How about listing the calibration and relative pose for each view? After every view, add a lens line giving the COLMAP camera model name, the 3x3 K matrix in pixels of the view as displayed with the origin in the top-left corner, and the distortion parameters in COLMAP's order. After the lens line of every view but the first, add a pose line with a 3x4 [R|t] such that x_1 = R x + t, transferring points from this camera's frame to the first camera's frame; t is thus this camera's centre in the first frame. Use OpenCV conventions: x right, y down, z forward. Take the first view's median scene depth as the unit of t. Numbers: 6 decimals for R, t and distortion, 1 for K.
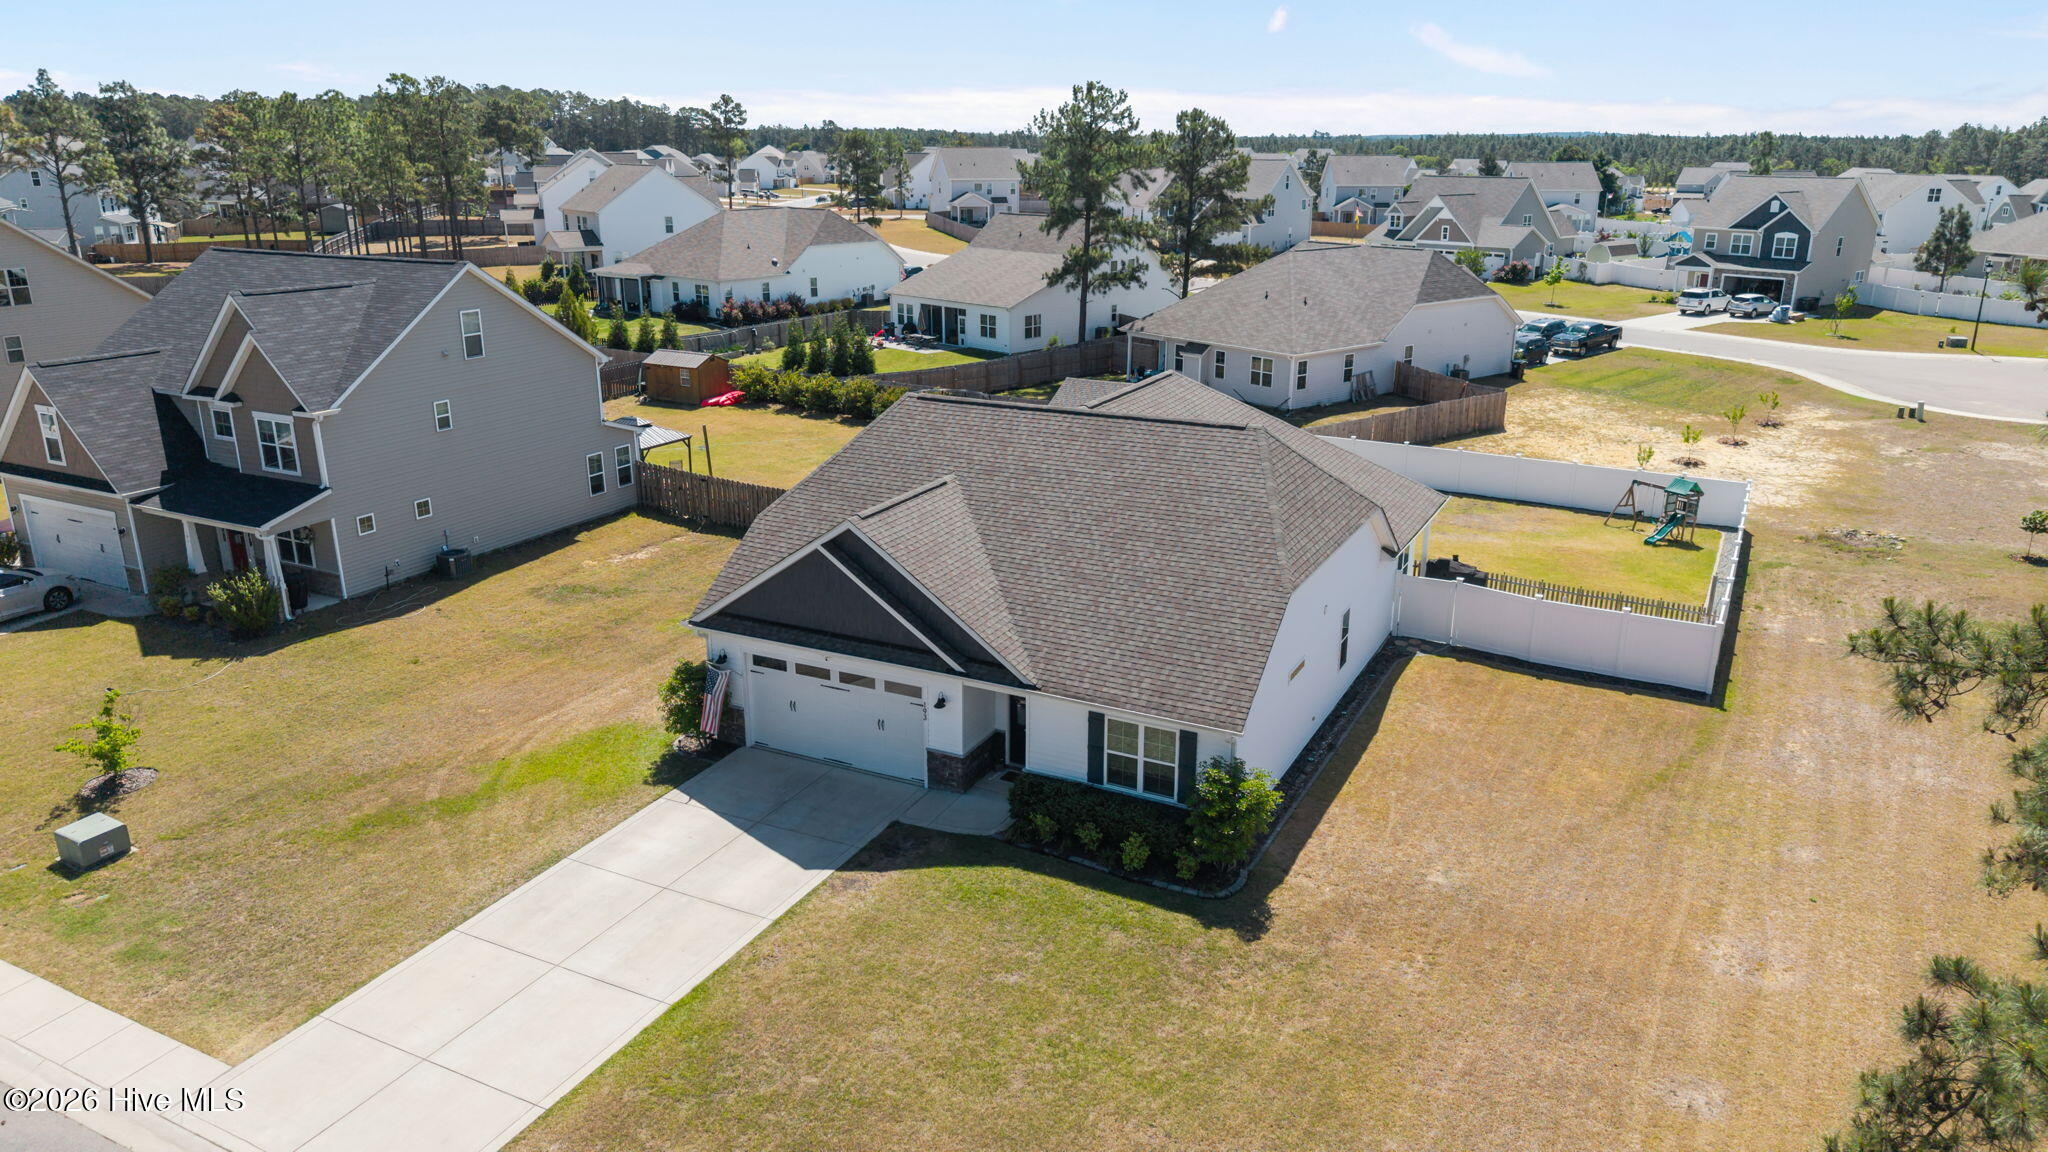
lens RADIAL K [[1377.7, 0, 1026.0], [0, 1377.7, 583.4], [0, 0, 1]] dist [0.085939, -0.112974]
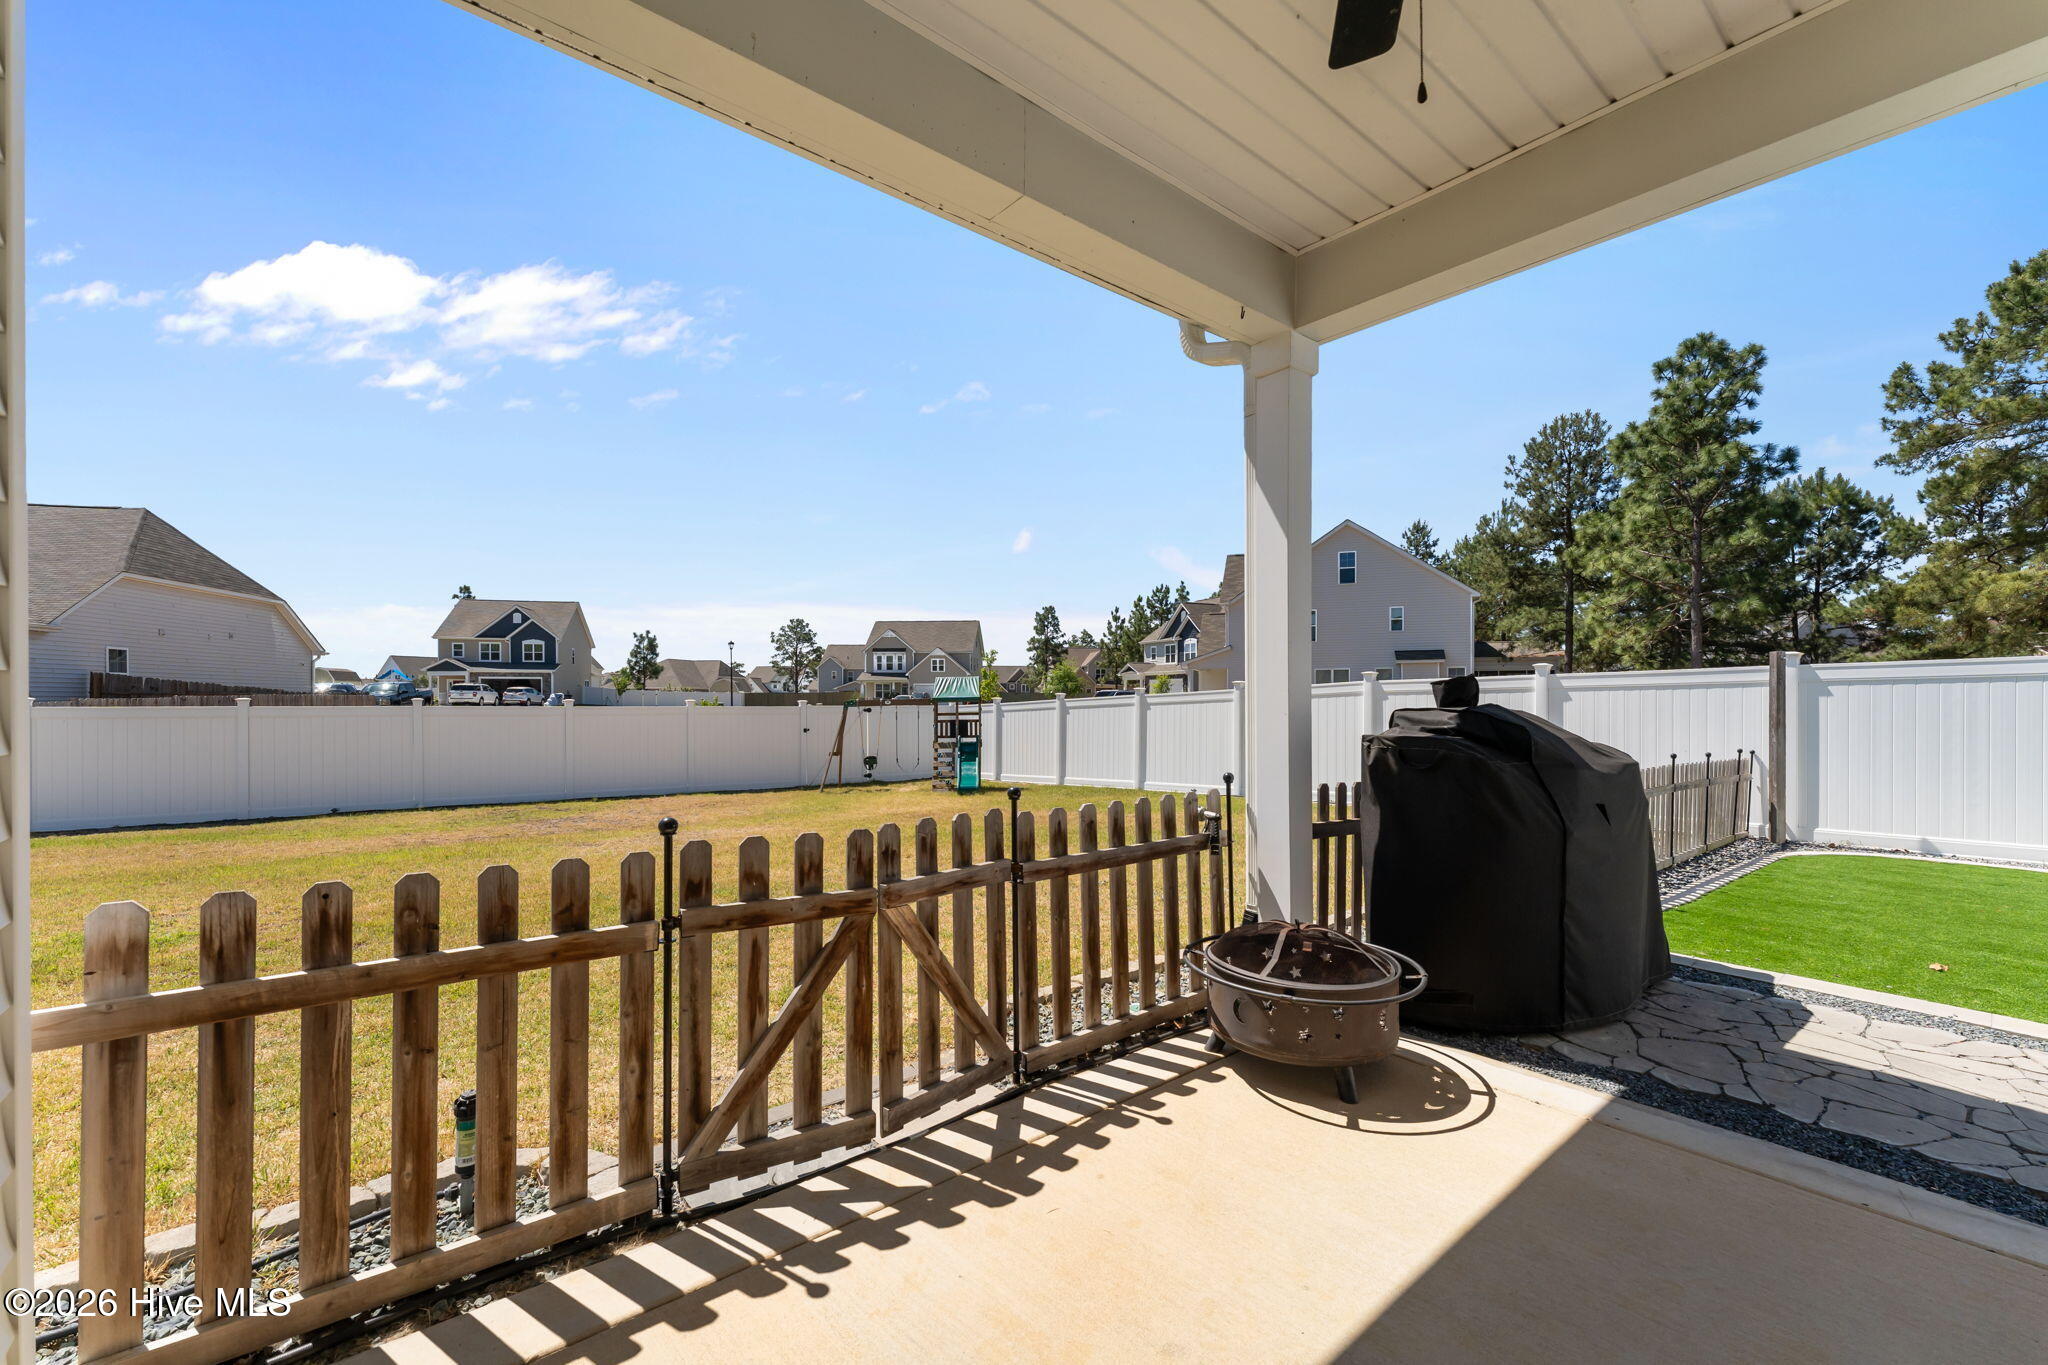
lens RADIAL K [[841.5, 0, 1029.6], [0, 841.5, 682.3], [0, 0, 1]] dist [0.000436, 0.000493]
pose [[0.401427, 0.014415, 0.915778, 0.254865], [0.286846, 0.947595, -0.140653, -0.022716], [-0.869814, 0.319149, 0.376255, 1.258889]]
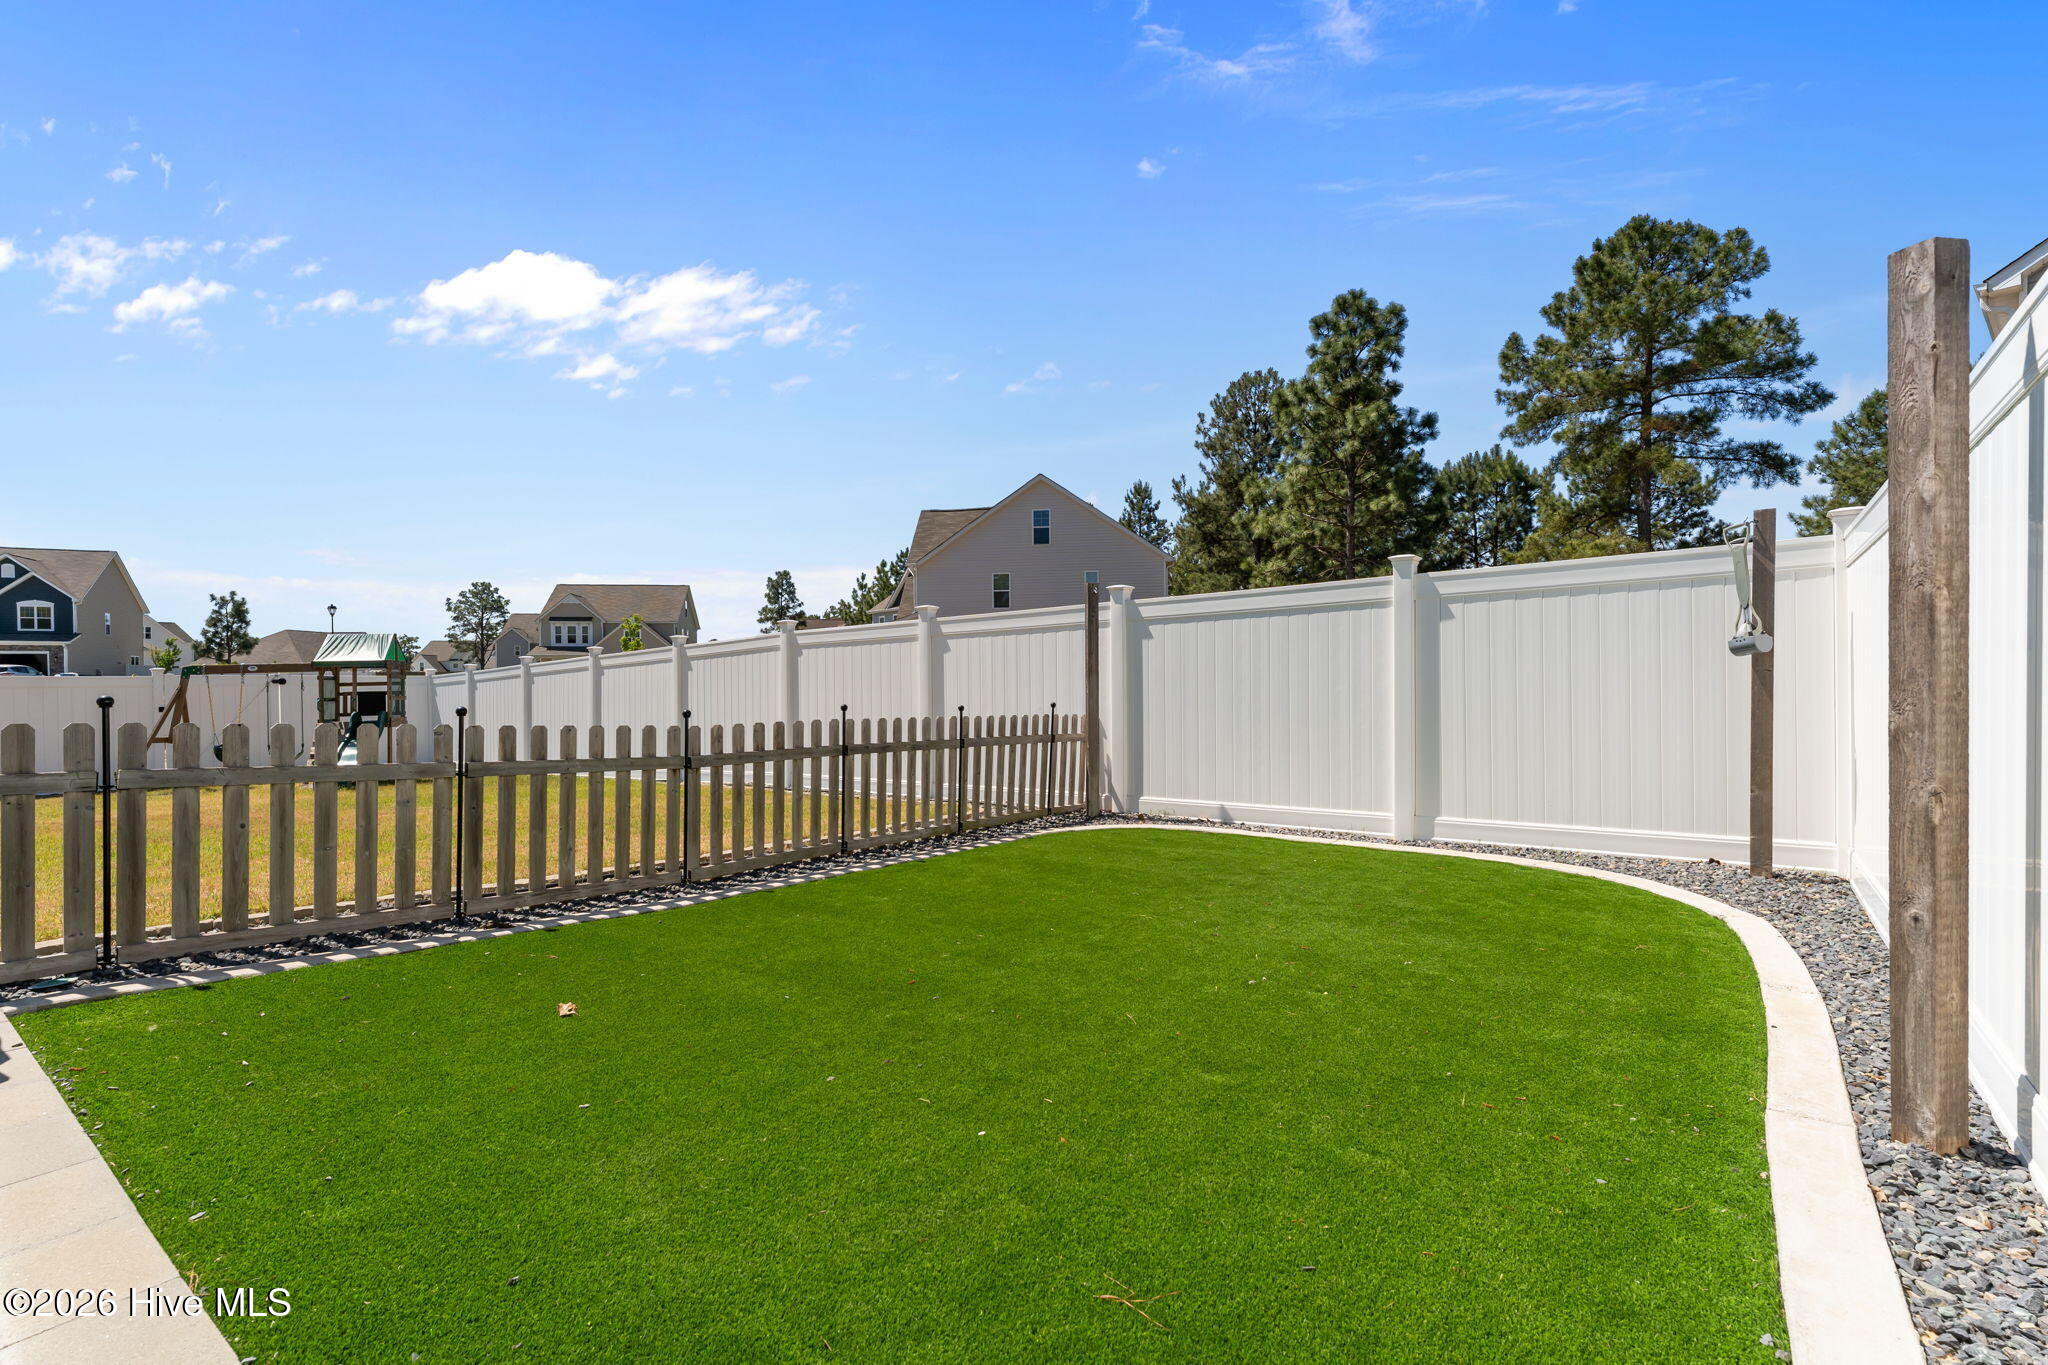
lens RADIAL K [[923.7, 0, 1018.3], [0, 923.7, 680.9], [0, 0, 1]] dist [0.000207, -0.000982]
pose [[0.182815, -0.008333, 0.983112, 0.339022], [0.314150, 0.948035, -0.050382, 0.020418], [-0.931605, 0.318056, 0.175933, 1.153318]]
